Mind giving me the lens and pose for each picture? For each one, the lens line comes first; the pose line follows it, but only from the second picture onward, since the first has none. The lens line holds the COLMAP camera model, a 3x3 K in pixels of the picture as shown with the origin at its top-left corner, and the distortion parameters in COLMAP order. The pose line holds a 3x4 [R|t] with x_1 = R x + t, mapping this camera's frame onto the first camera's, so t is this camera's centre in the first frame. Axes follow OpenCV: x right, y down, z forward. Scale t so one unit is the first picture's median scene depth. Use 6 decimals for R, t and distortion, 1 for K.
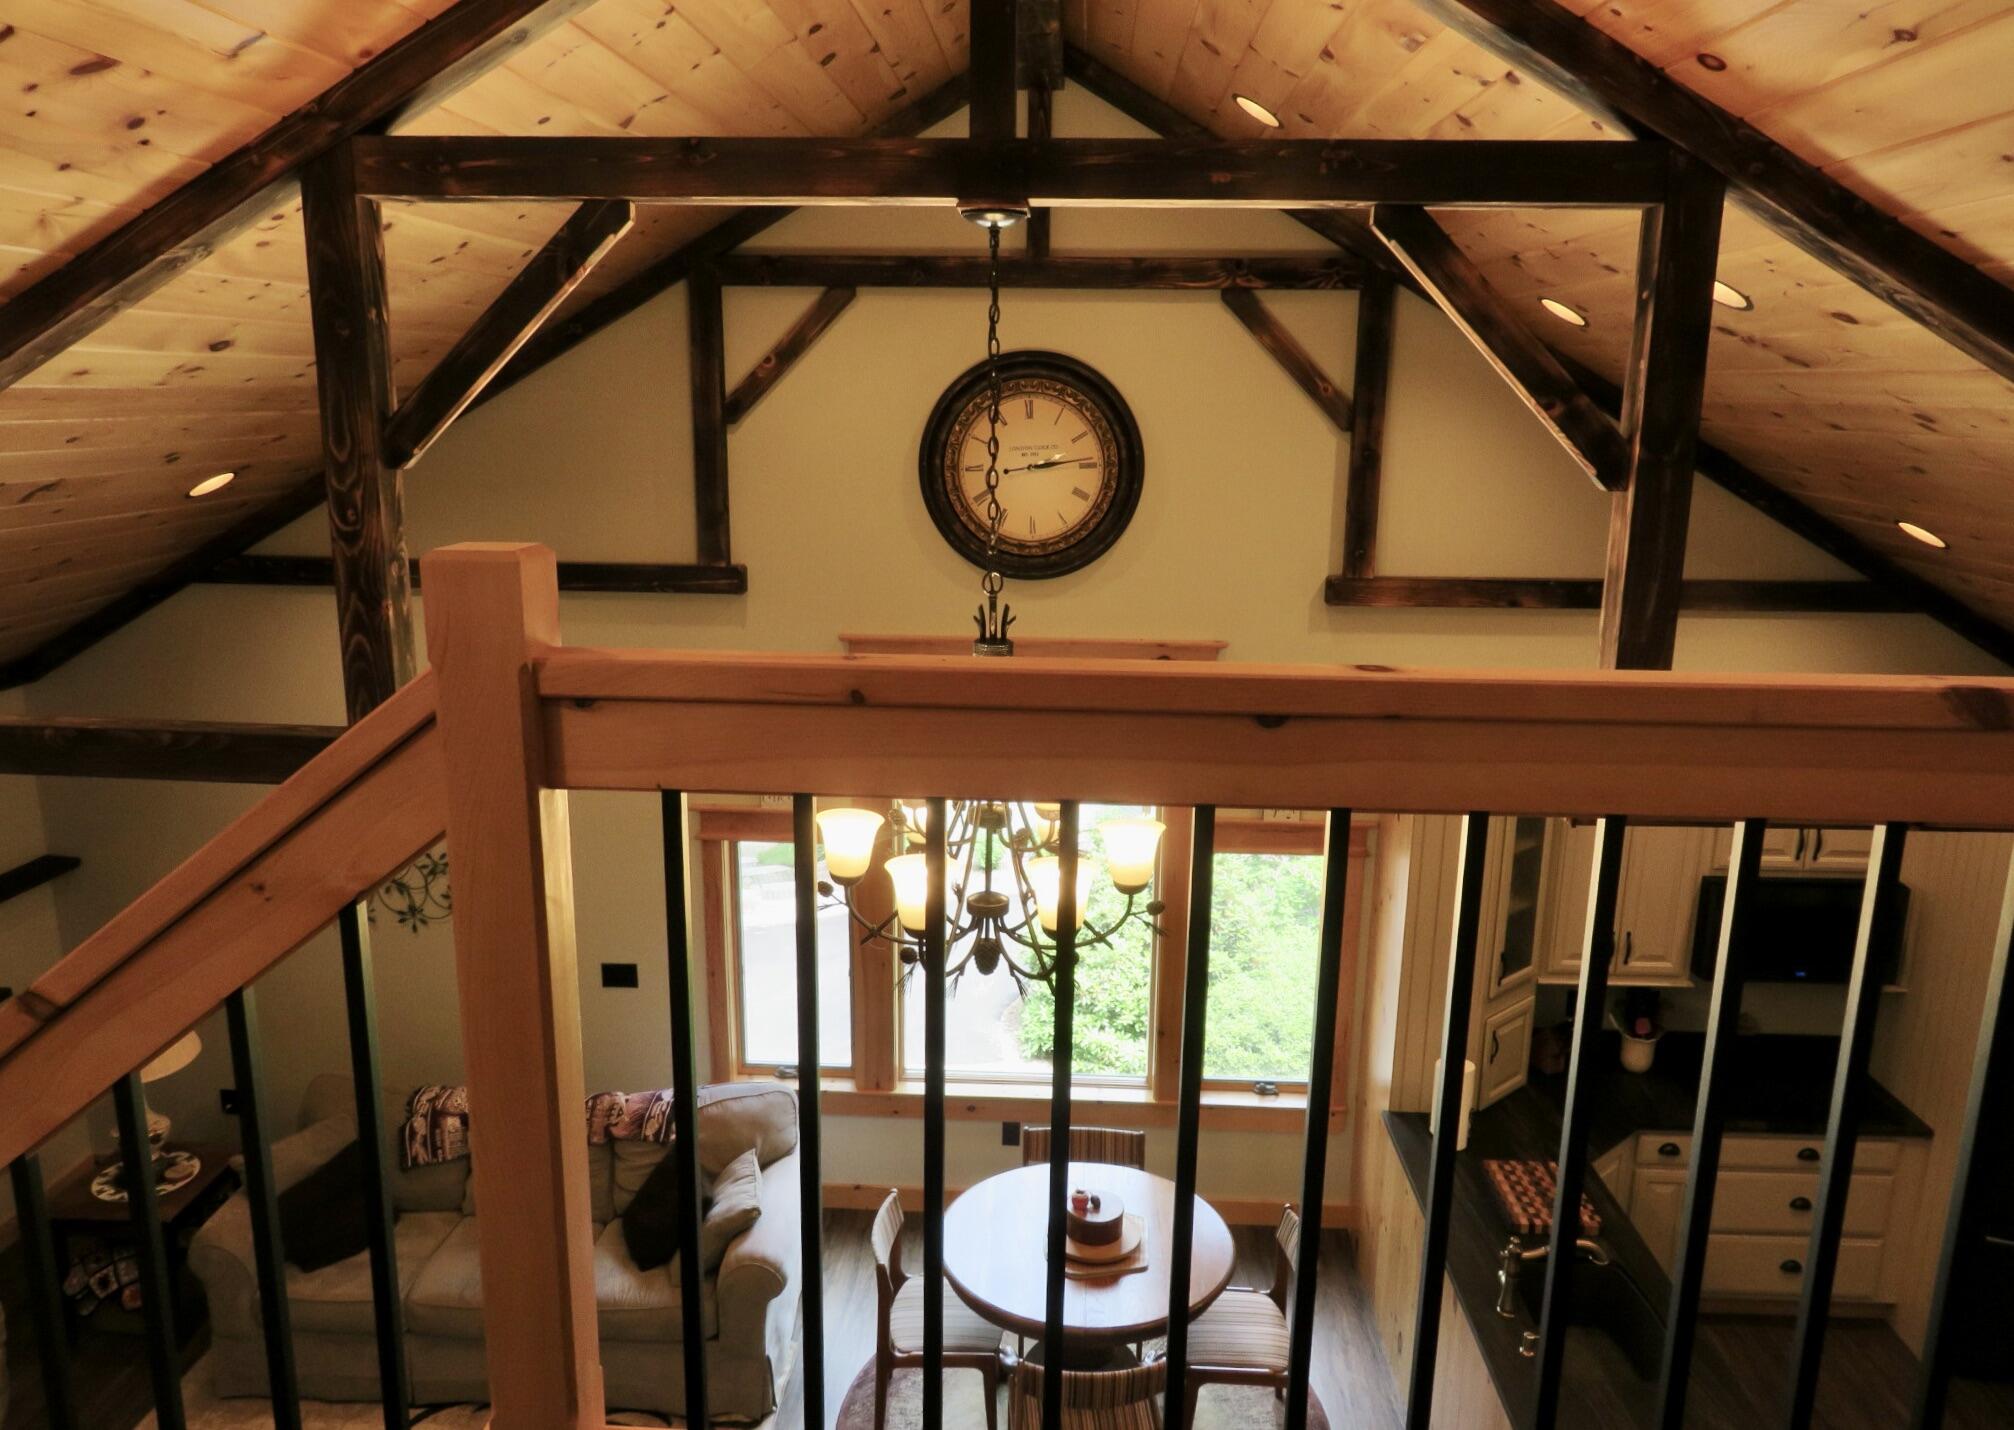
lens RADIAL K [[1511.9, 0, 1007.0], [0, 1511.9, 715.0], [0, 0, 1]] dist [-0.002988, -0.000793]
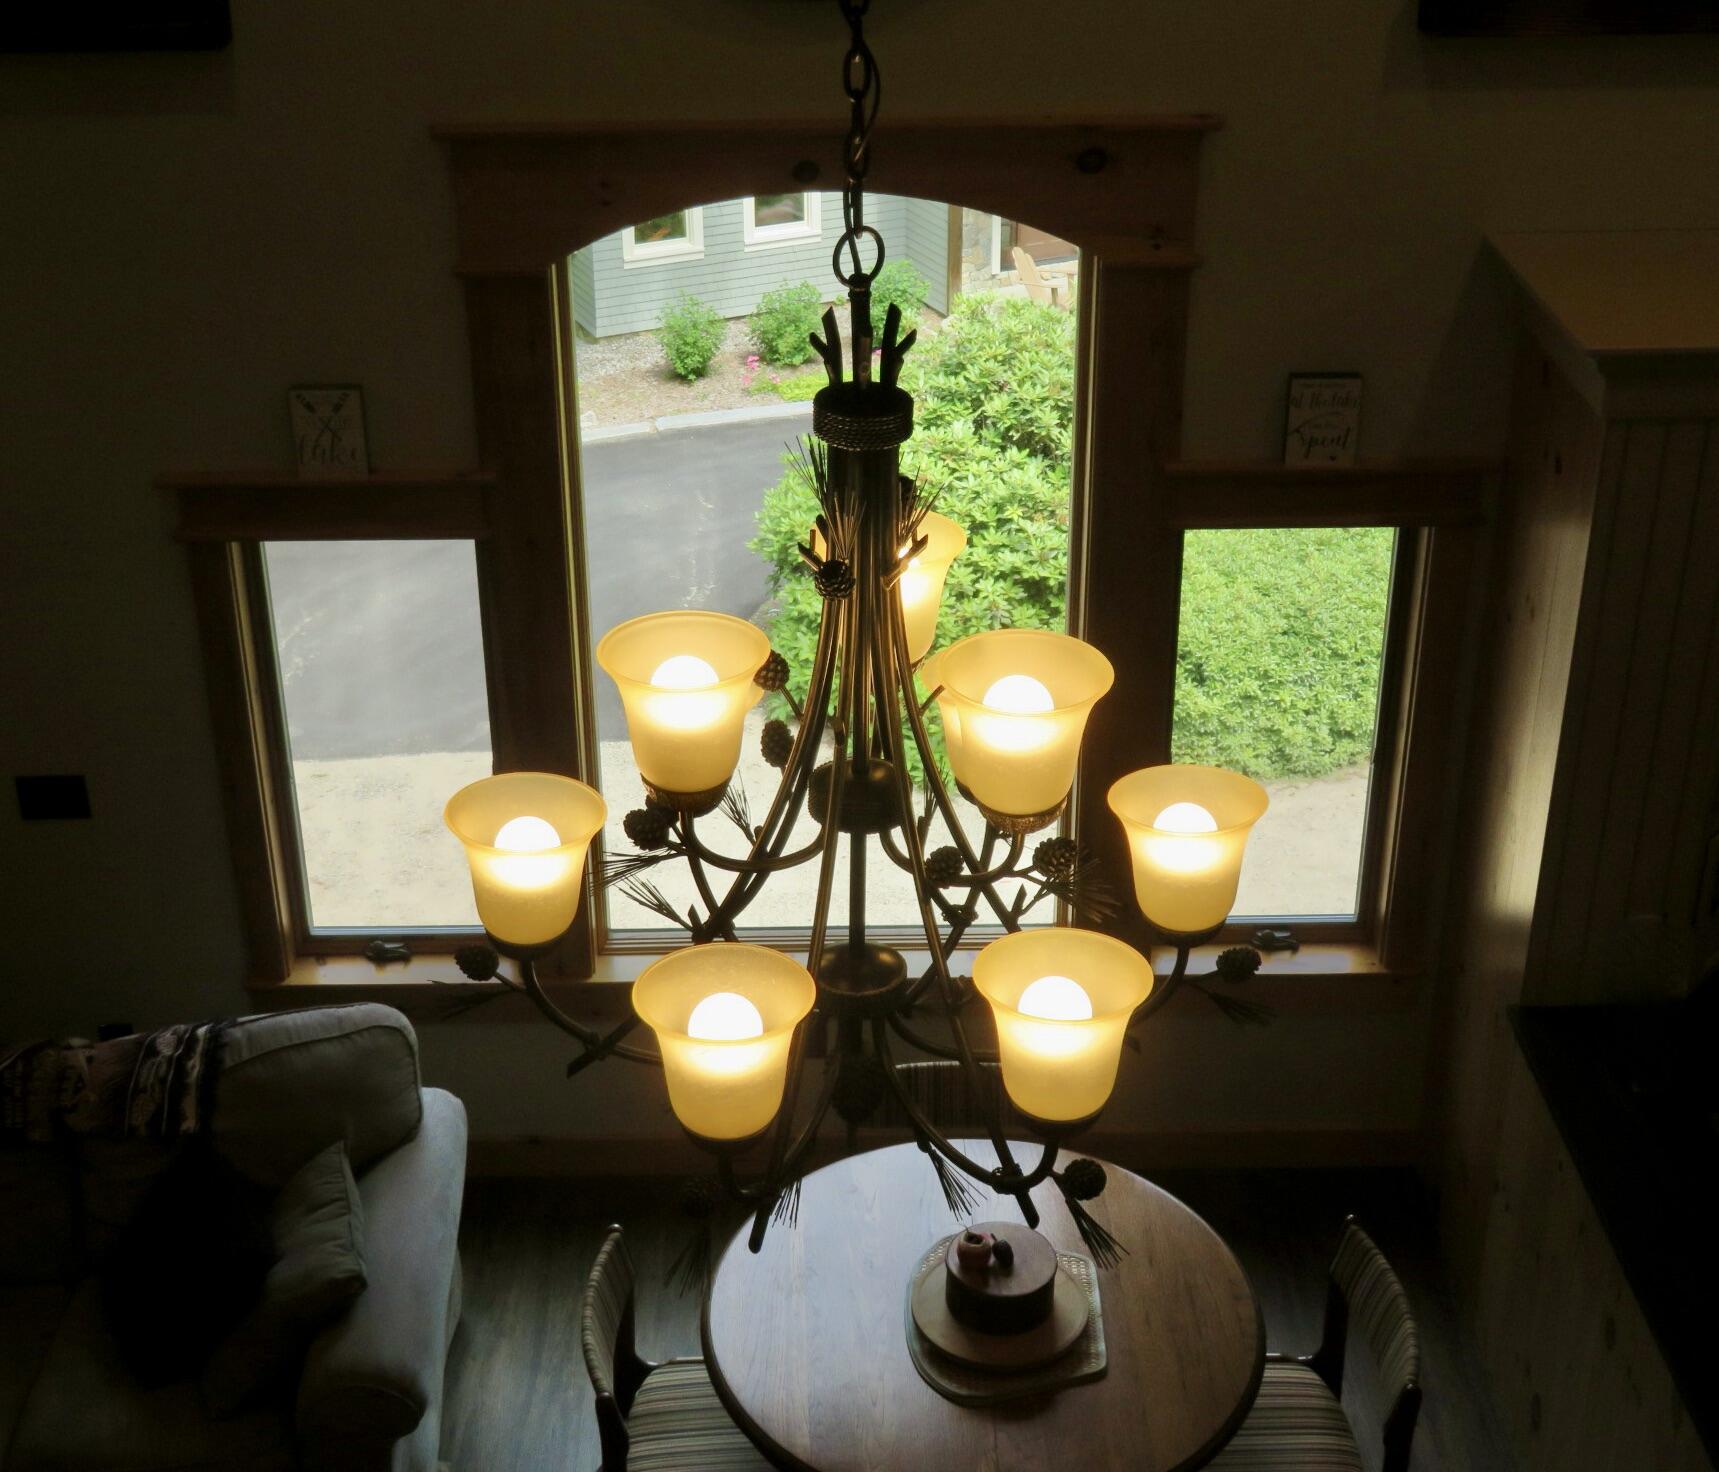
lens RADIAL K [[2536.5, 0, 859.5], [0, 2536.5, 736.0], [0, 0, 1]] dist [0.009050, 0.004858]
pose [[0.997862, -0.044415, 0.047940, -0.022621], [0.031403, 0.969194, 0.244287, -0.062170], [-0.057313, -0.242259, 0.968517, 0.161603]]
